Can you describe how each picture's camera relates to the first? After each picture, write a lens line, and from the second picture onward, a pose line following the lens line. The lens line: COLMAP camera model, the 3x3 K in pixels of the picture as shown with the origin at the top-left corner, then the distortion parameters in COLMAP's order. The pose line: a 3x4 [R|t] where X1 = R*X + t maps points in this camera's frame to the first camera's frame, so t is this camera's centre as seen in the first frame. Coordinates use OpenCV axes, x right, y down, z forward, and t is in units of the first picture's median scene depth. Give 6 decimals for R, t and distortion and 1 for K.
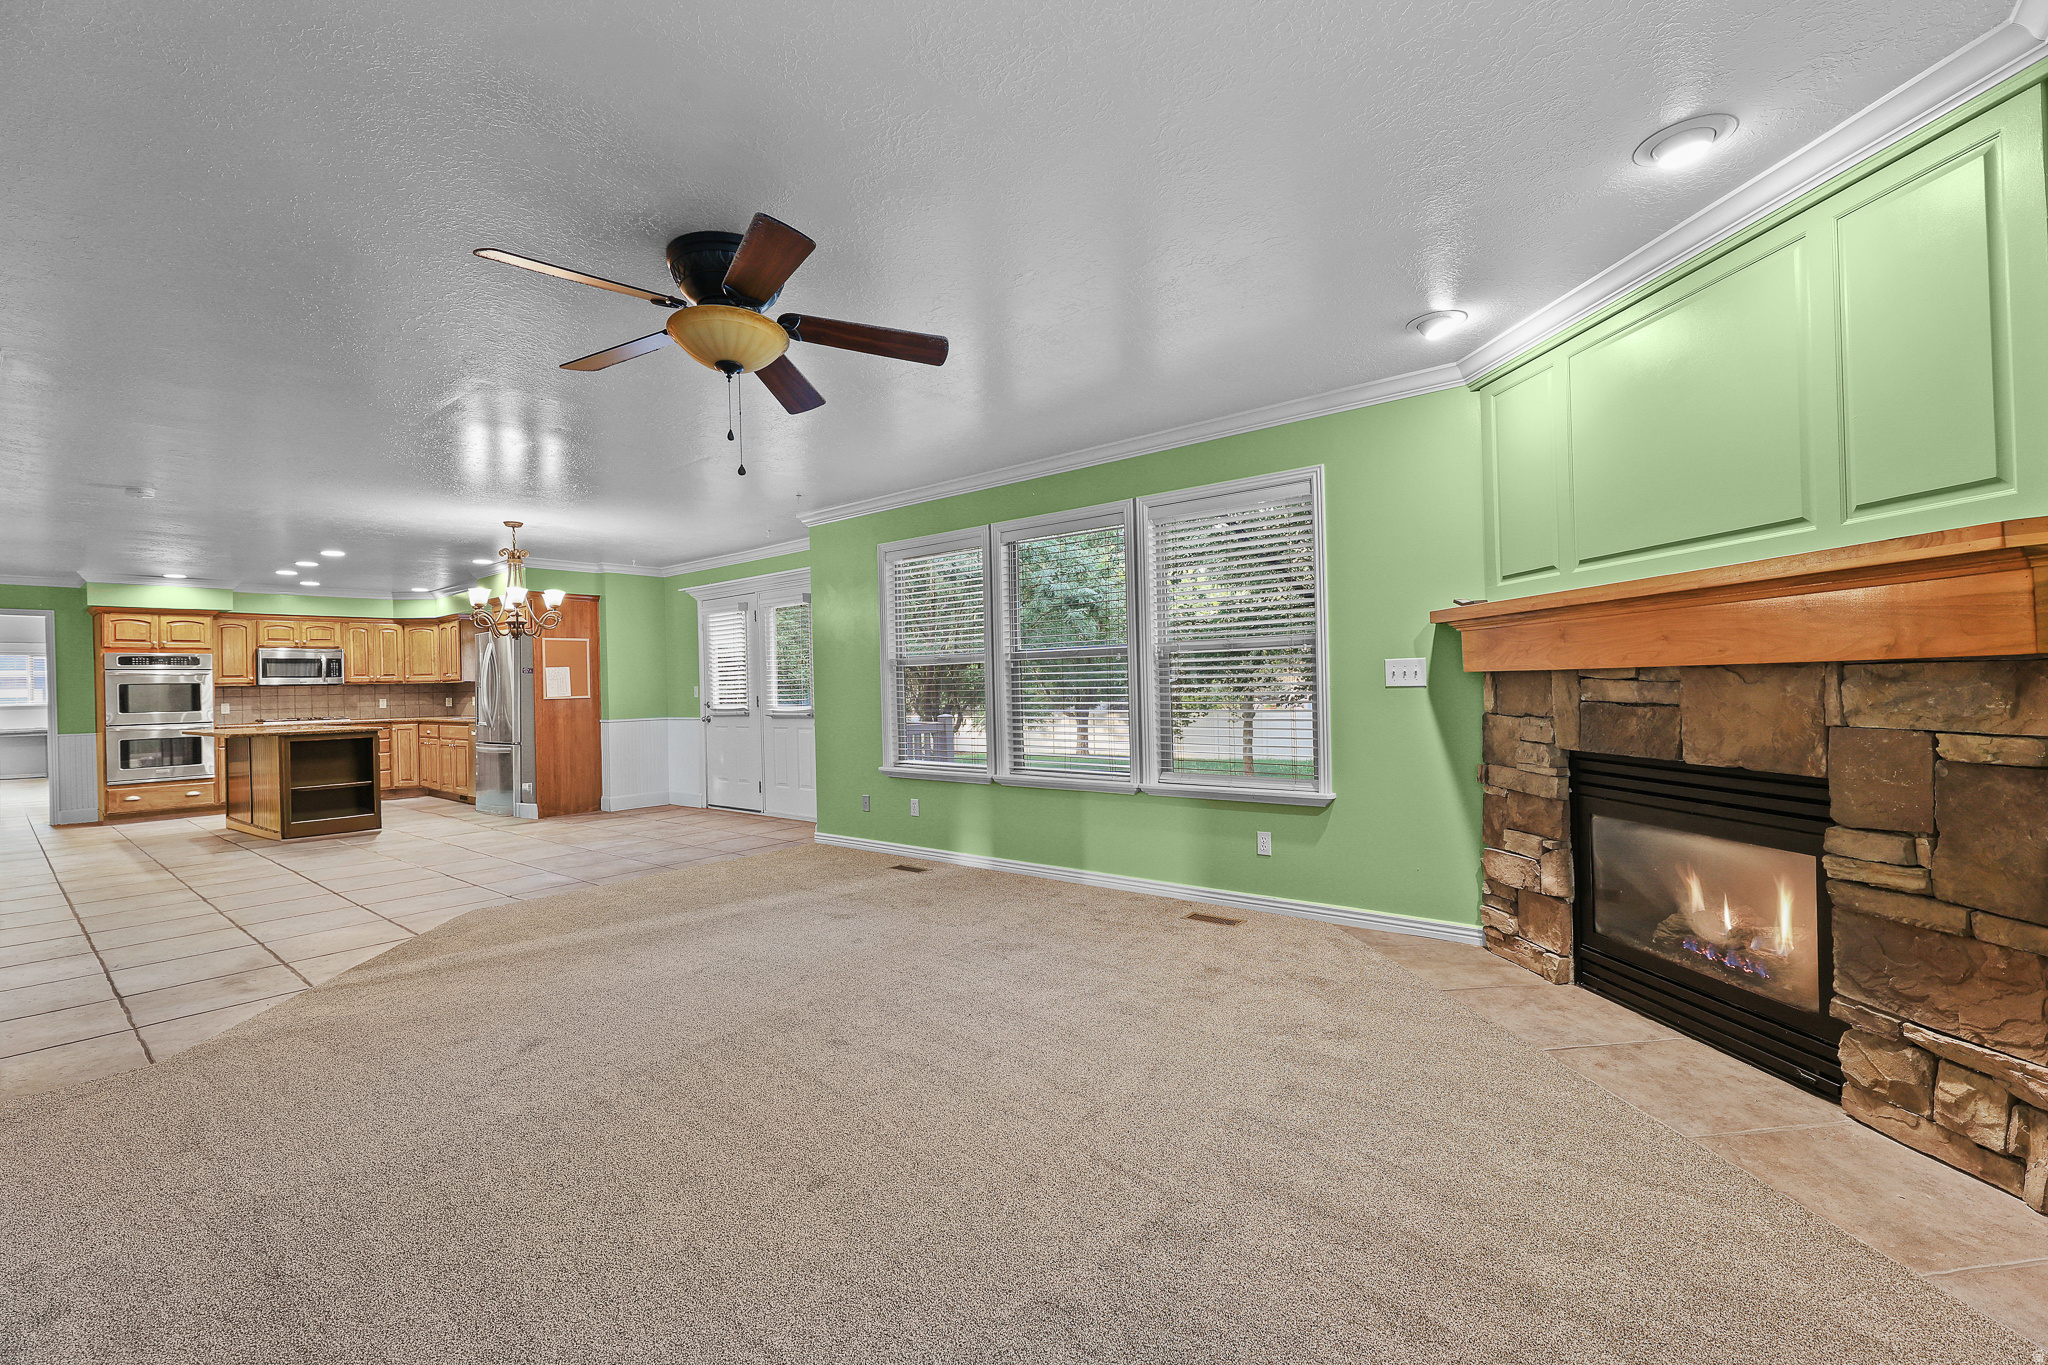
lens RADIAL K [[855.1, 0, 1024.0], [0, 855.1, 682.5], [0, 0, 1]] dist [0.000337, -0.003613]
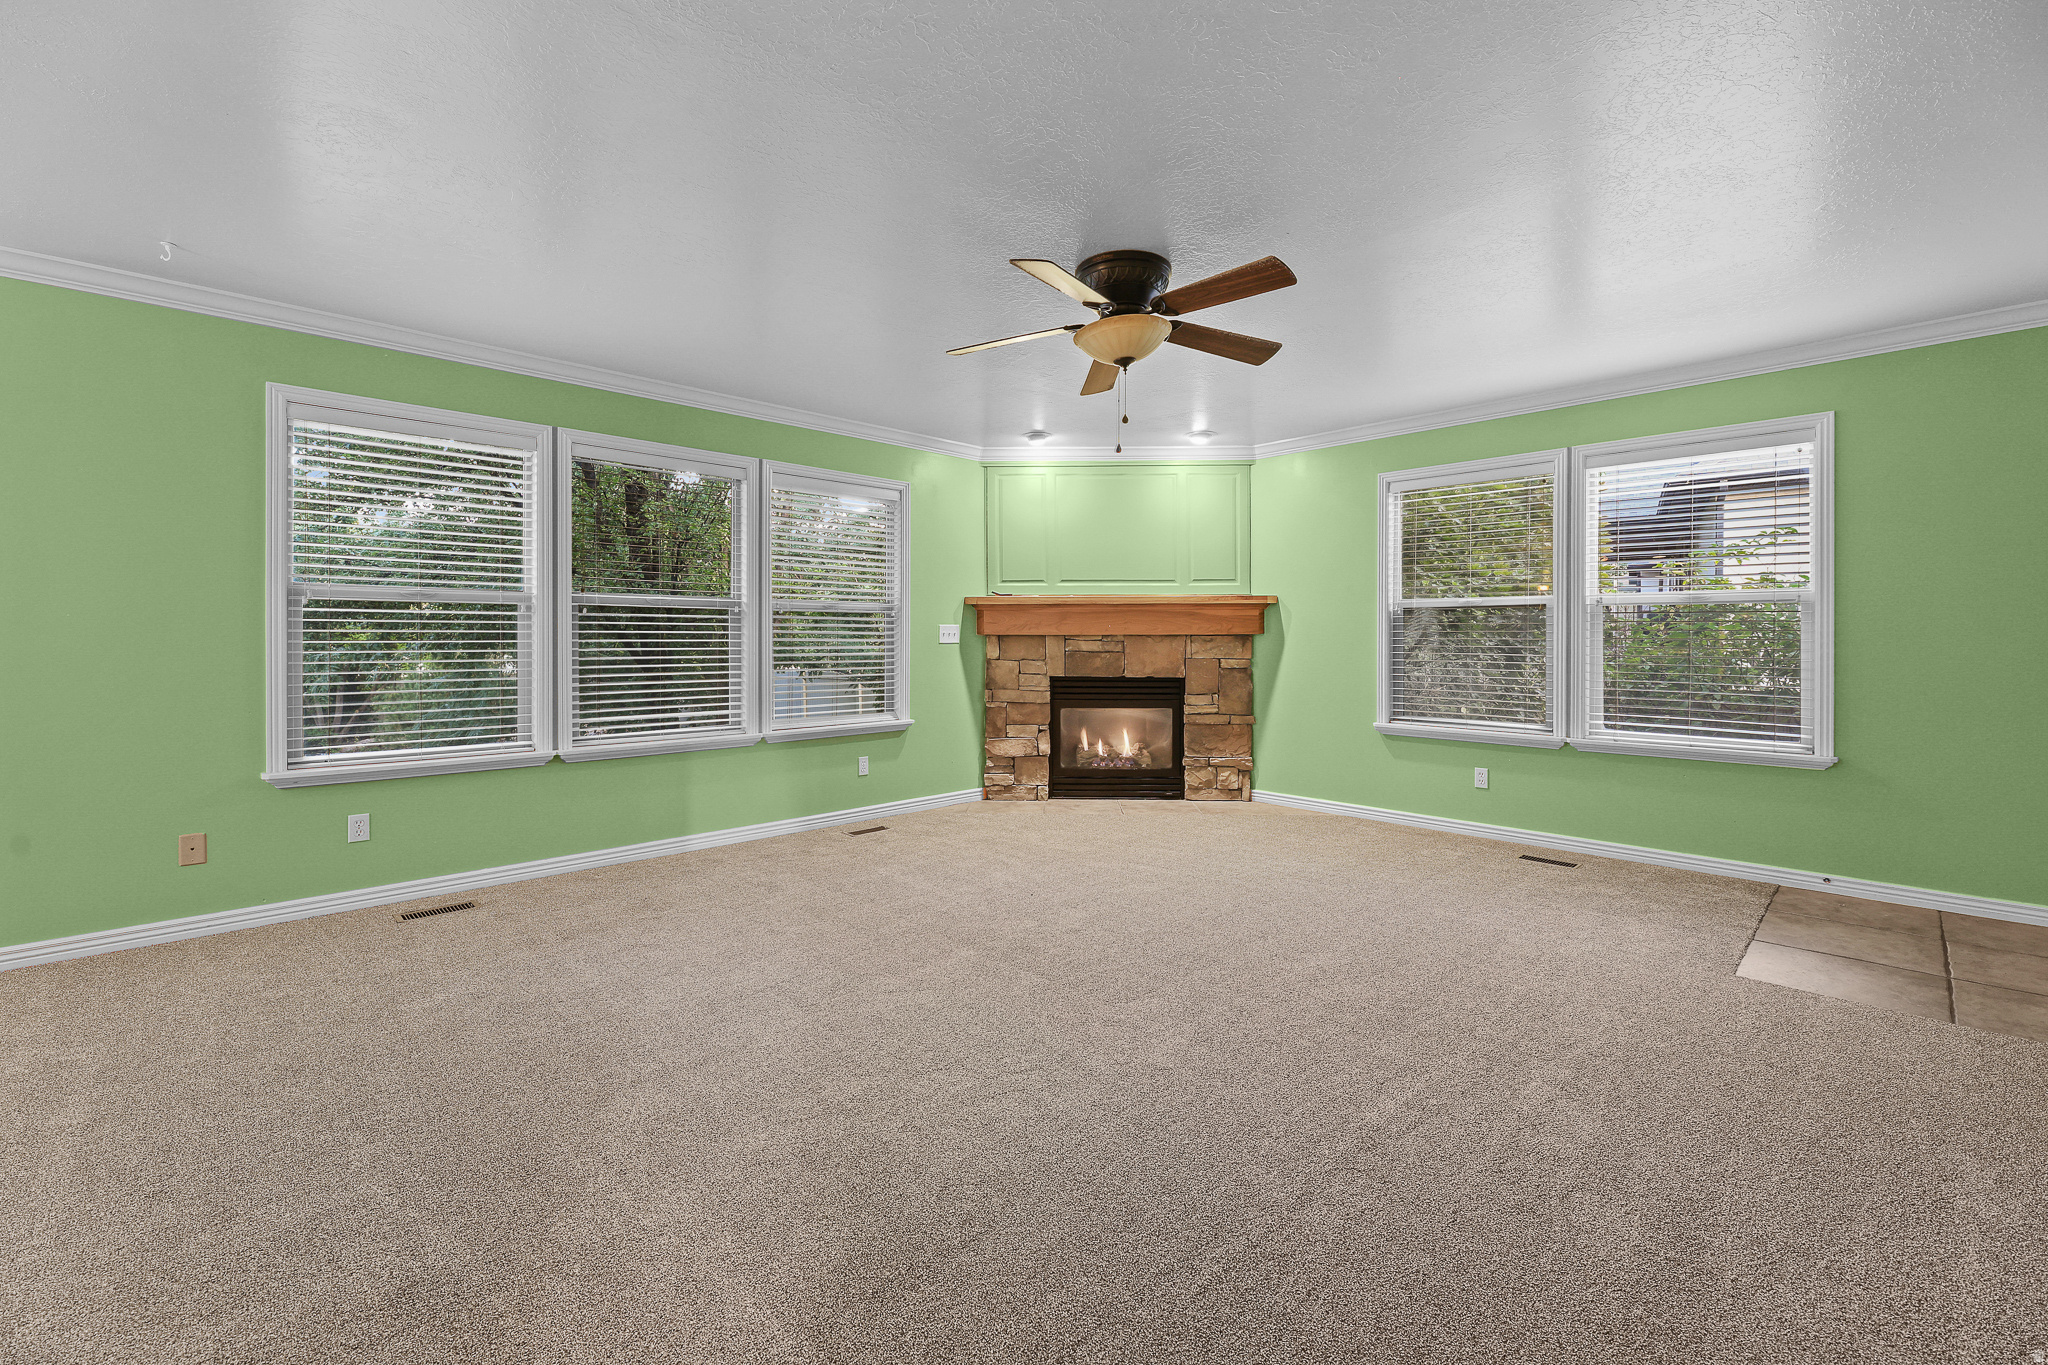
lens RADIAL K [[825.9, 0, 1021.3], [0, 825.9, 655.5], [0, 0, 1]] dist [-0.000057, -0.003880]
pose [[0.145607, 0.002363, 0.989340, -1.238087], [-0.003737, 0.999991, -0.001839, 0.035724], [-0.989335, -0.003430, 0.145615, 0.815164]]
